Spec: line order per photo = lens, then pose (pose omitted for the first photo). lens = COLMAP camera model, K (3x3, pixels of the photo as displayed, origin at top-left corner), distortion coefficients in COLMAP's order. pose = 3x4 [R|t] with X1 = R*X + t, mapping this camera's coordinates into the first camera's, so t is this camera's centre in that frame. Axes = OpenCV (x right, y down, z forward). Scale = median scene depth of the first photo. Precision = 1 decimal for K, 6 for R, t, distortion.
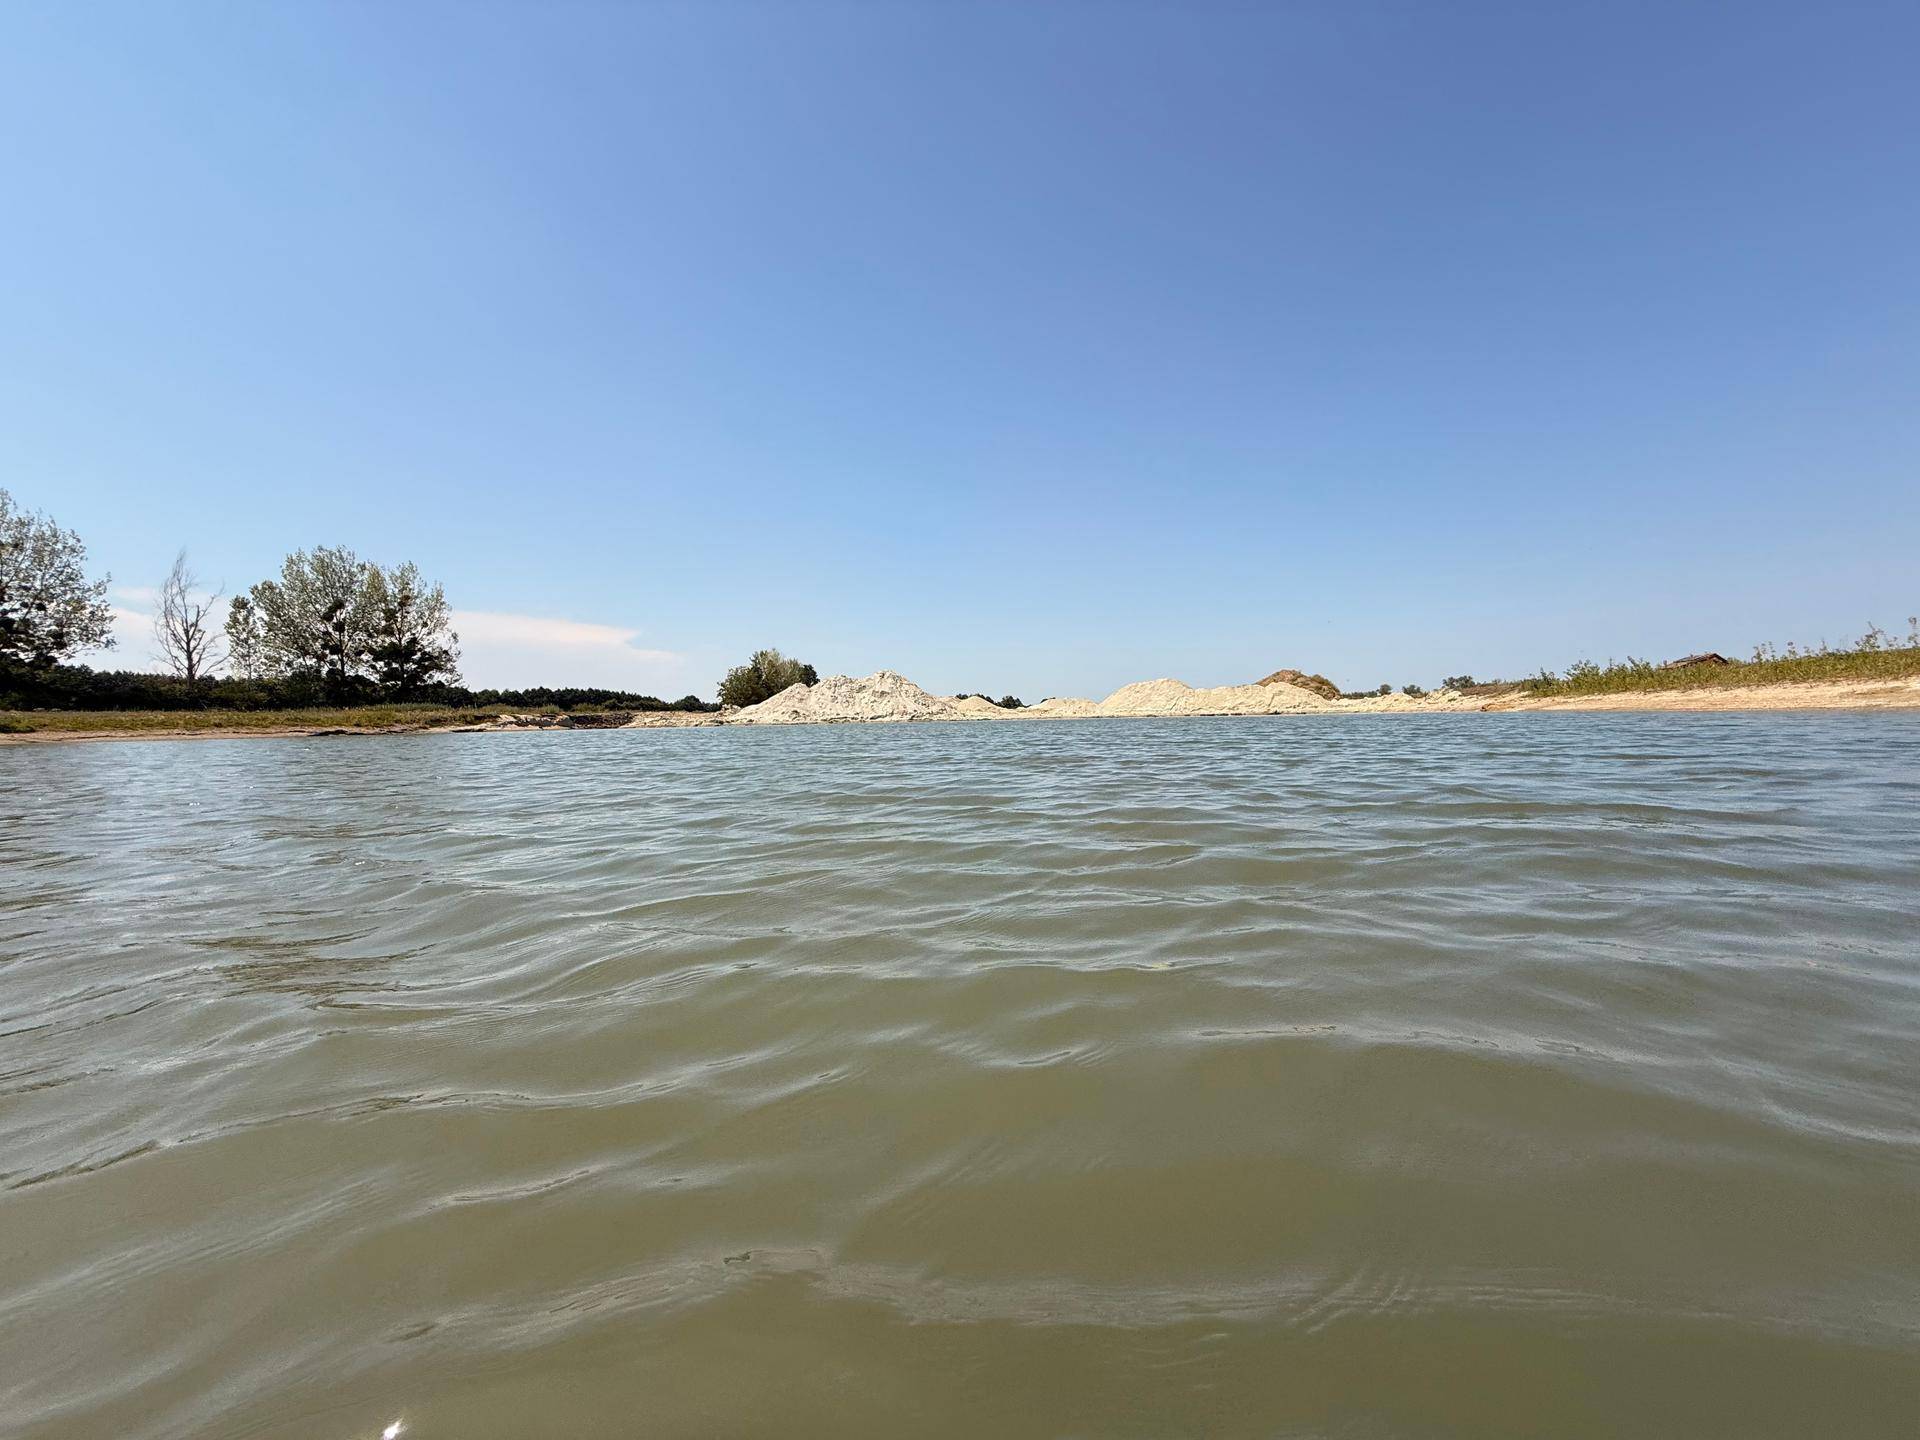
lens RADIAL K [[765.8, 0, 955.8], [0, 765.8, 722.4], [0, 0, 1]] dist [0.001619, -0.000108]
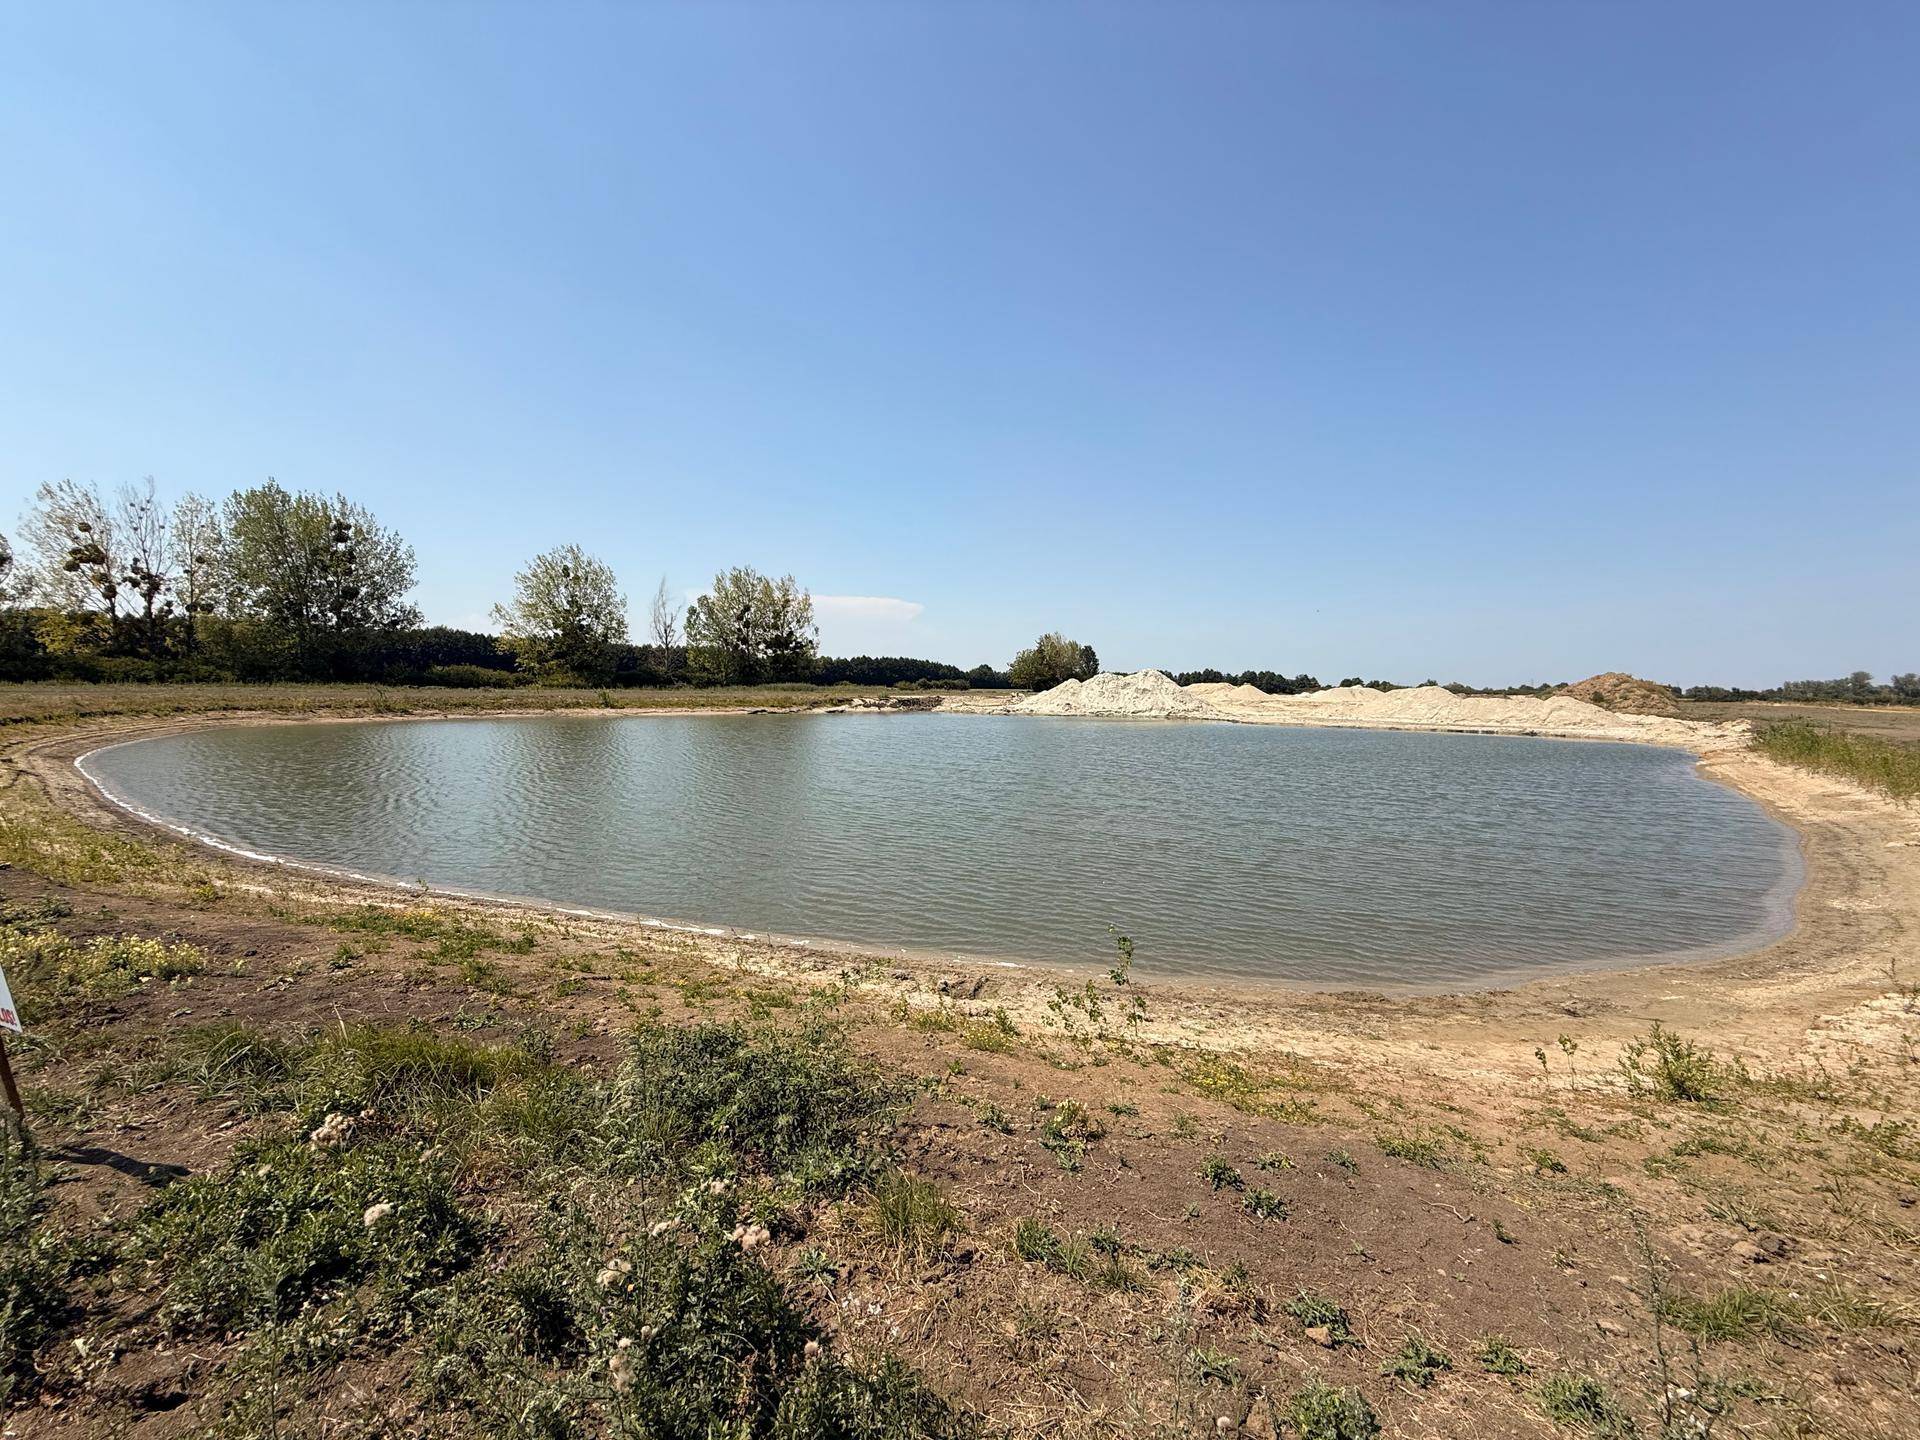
lens RADIAL K [[763.3, 0, 955.8], [0, 763.3, 714.6], [0, 0, 1]] dist [-0.000234, 0.000279]
pose [[0.932853, 0.050559, -0.356693, 0.046282], [-0.038689, 0.998437, 0.040339, -0.033934], [0.358175, -0.023830, 0.933350, -0.155452]]
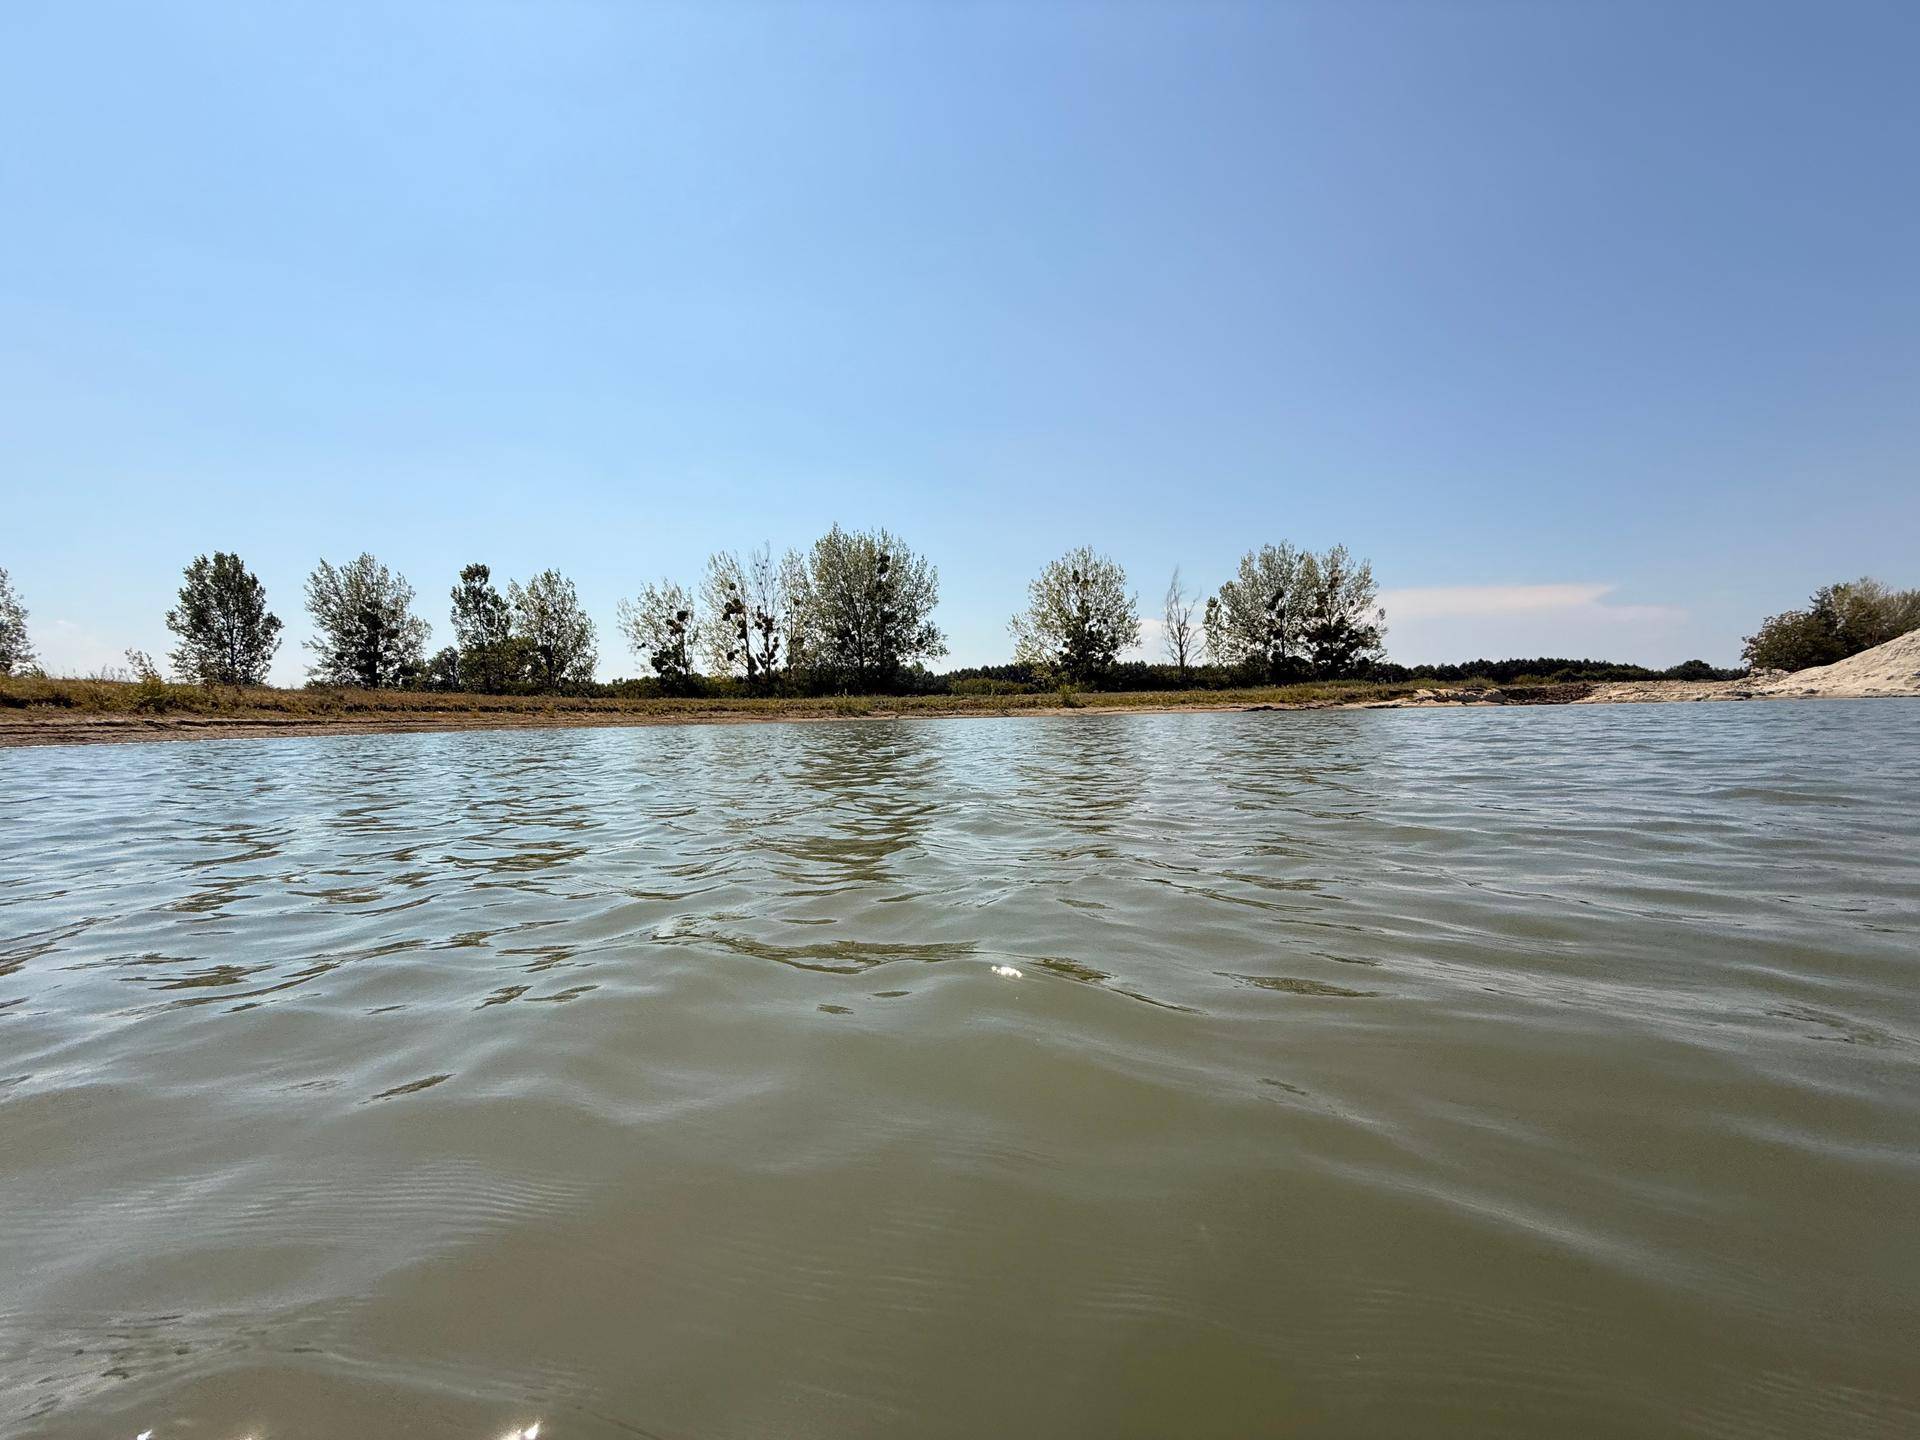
lens RADIAL K [[765.8, 0, 955.8], [0, 765.8, 722.4], [0, 0, 1]] dist [0.001619, -0.000108]
pose [[0.453912, 0.019415, -0.890835, -0.019020], [0.008473, 0.999623, 0.026104, 0.000644], [0.891006, -0.019397, 0.453576, 0.066862]]
